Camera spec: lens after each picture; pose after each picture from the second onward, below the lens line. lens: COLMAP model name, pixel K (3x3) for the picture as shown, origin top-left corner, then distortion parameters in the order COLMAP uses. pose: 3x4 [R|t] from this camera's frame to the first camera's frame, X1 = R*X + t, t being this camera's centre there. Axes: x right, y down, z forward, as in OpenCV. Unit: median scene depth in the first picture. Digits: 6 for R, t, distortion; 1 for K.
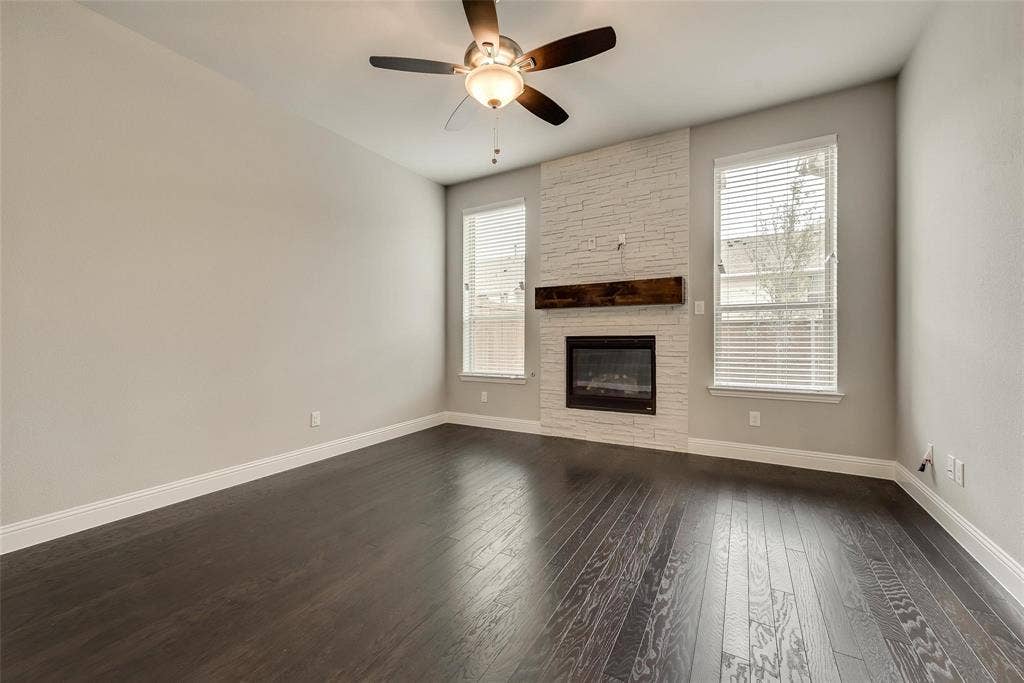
lens RADIAL K [[405.0, 0, 515.7], [0, 405.0, 337.7], [0, 0, 1]] dist [0.001986, -0.000222]
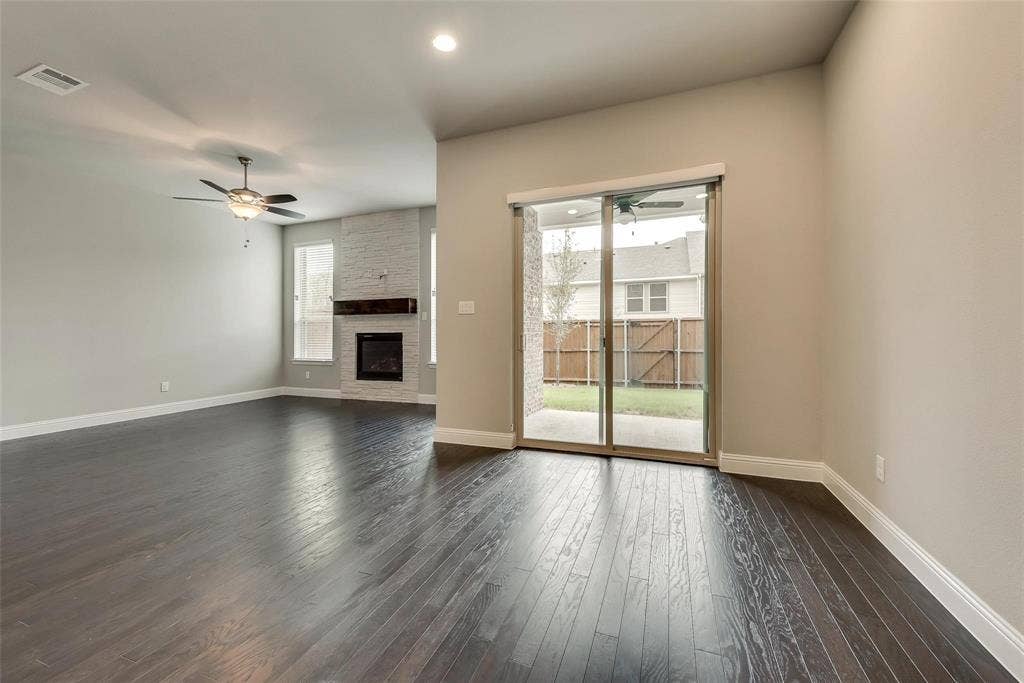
lens RADIAL K [[405.0, 0, 515.7], [0, 405.0, 337.7], [0, 0, 1]] dist [0.001986, -0.000222]
pose [[0.988497, -0.003951, 0.151191, 0.491911], [0.002345, 0.999939, 0.010800, -0.001691], [-0.151225, -0.010322, 0.988445, -0.606178]]
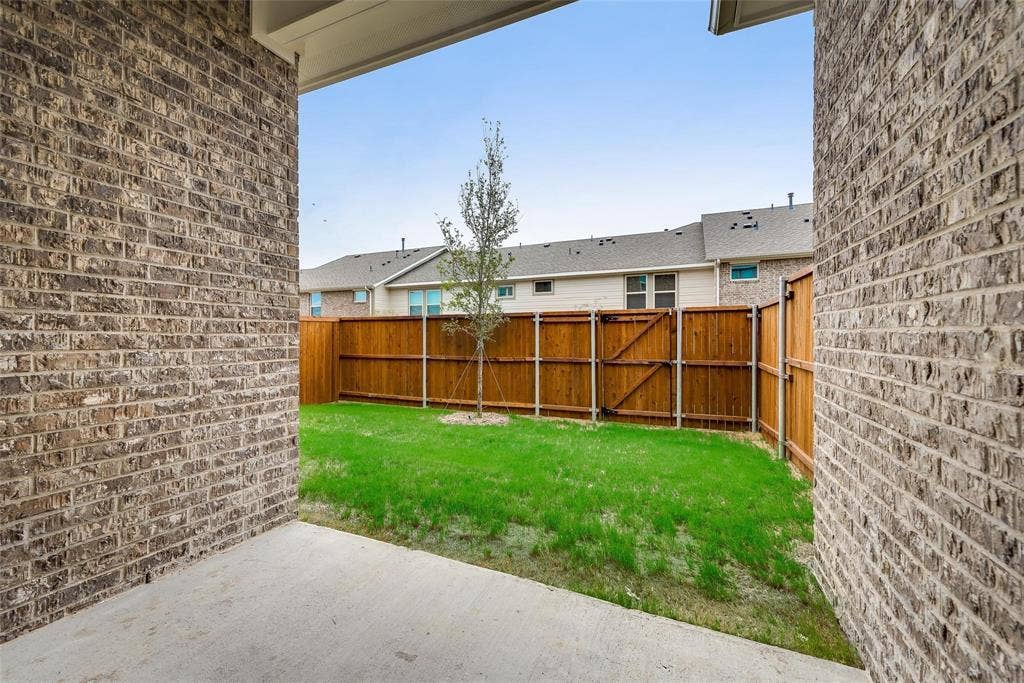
lens RADIAL K [[399.2, 0, 512.0], [0, 399.2, 341.5], [0, 0, 1]] dist [0.001014, -0.000543]
pose [[0.995194, 0.002201, 0.097901, 1.058336], [-0.003101, 0.999954, 0.009047, 0.016403], [-0.097877, -0.009307, 0.995155, 0.235678]]
